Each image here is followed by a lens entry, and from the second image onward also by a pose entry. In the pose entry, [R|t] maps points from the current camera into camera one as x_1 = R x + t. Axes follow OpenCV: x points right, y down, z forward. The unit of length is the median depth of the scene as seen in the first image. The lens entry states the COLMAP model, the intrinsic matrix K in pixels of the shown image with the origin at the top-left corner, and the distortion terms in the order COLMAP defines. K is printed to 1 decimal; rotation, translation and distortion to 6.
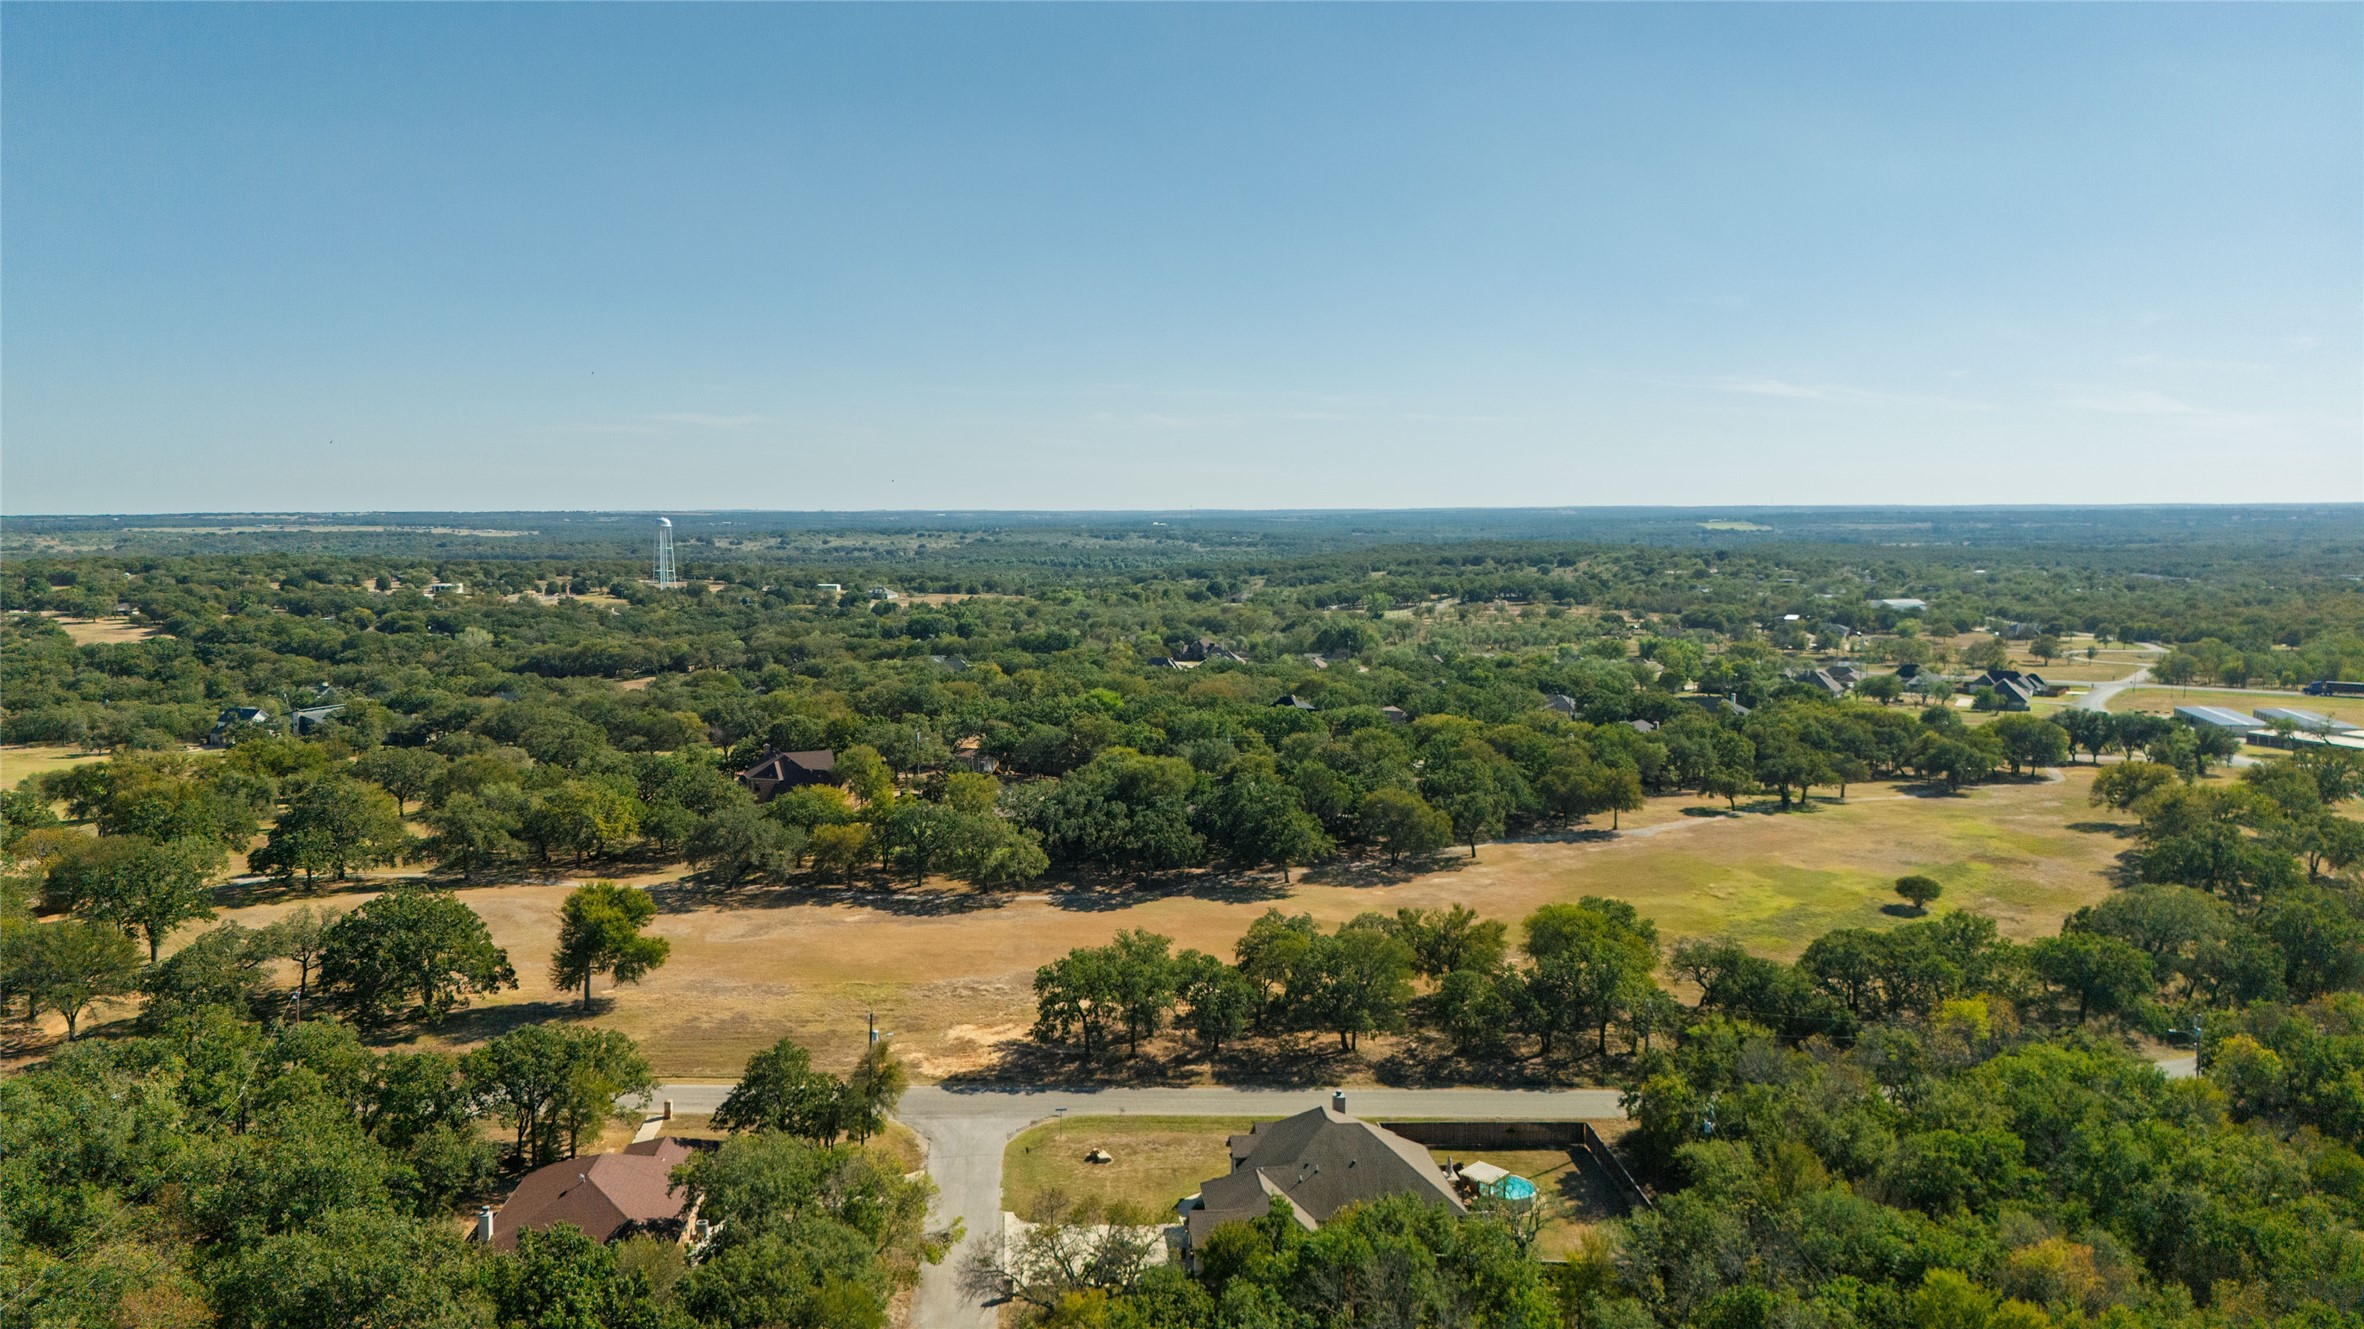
lens RADIAL K [[1745.6, 0, 1171.7], [0, 1745.6, 661.3], [0, 0, 1]] dist [0.128887, -0.205828]
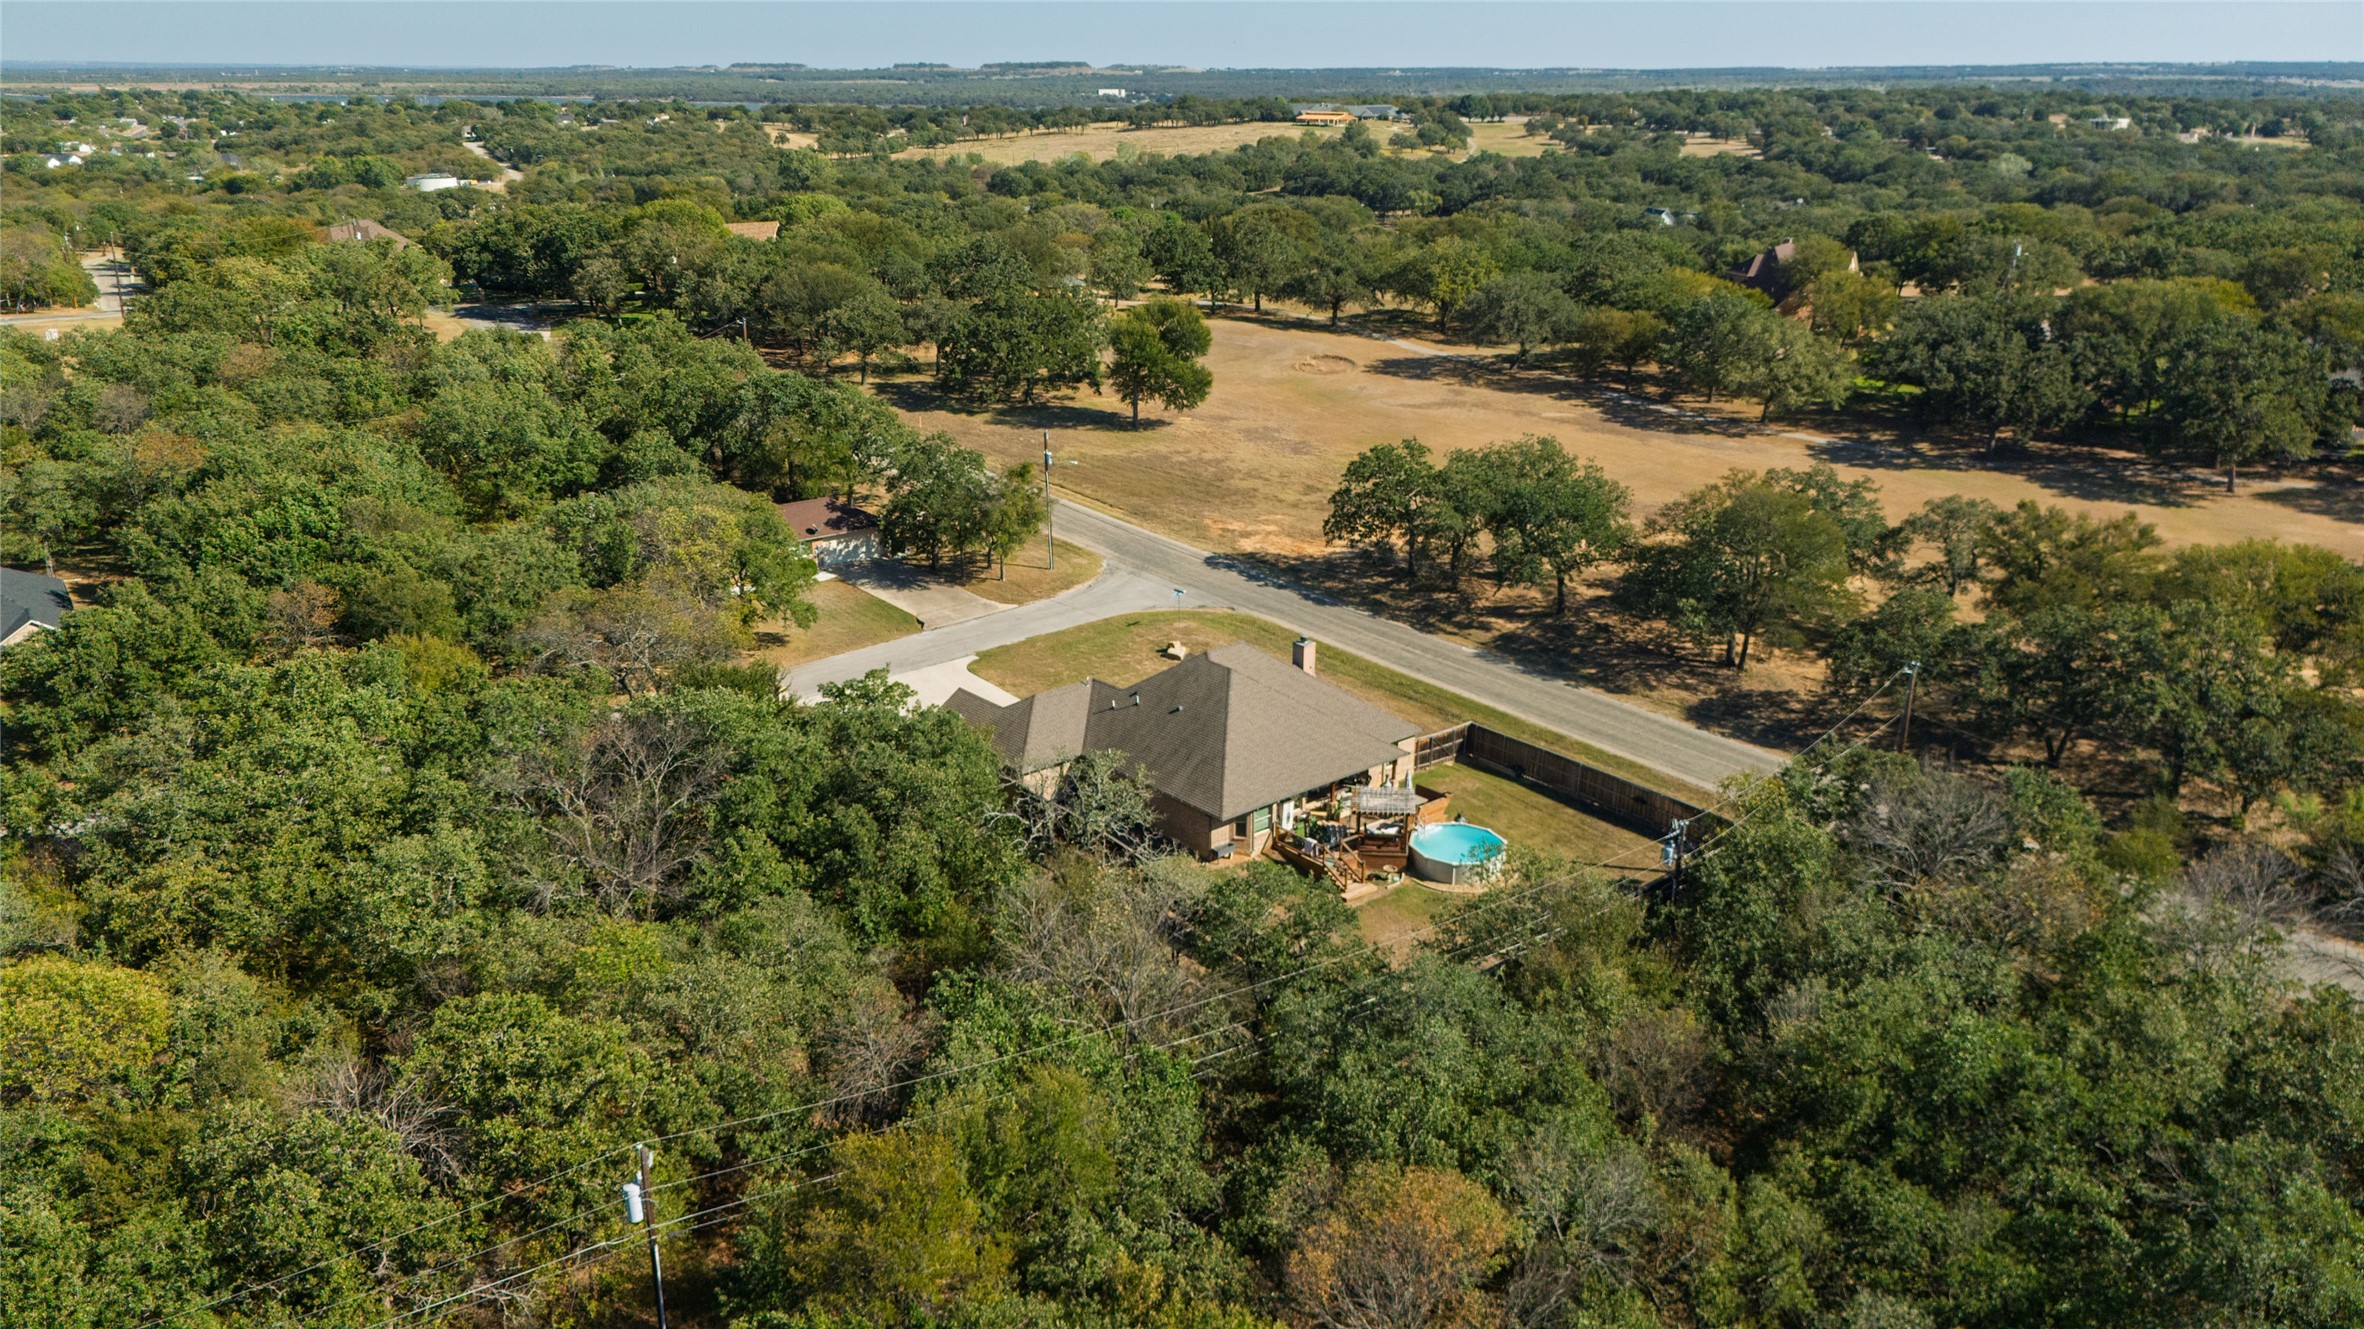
lens RADIAL K [[1736.4, 0, 1168.8], [0, 1736.4, 661.2], [0, 0, 1]] dist [0.088192, -0.098943]
pose [[0.576103, 0.266457, -0.772727, 0.279809], [-0.074732, 0.958584, 0.274830, 0.031631], [0.813954, -0.100583, 0.572156, 0.261556]]
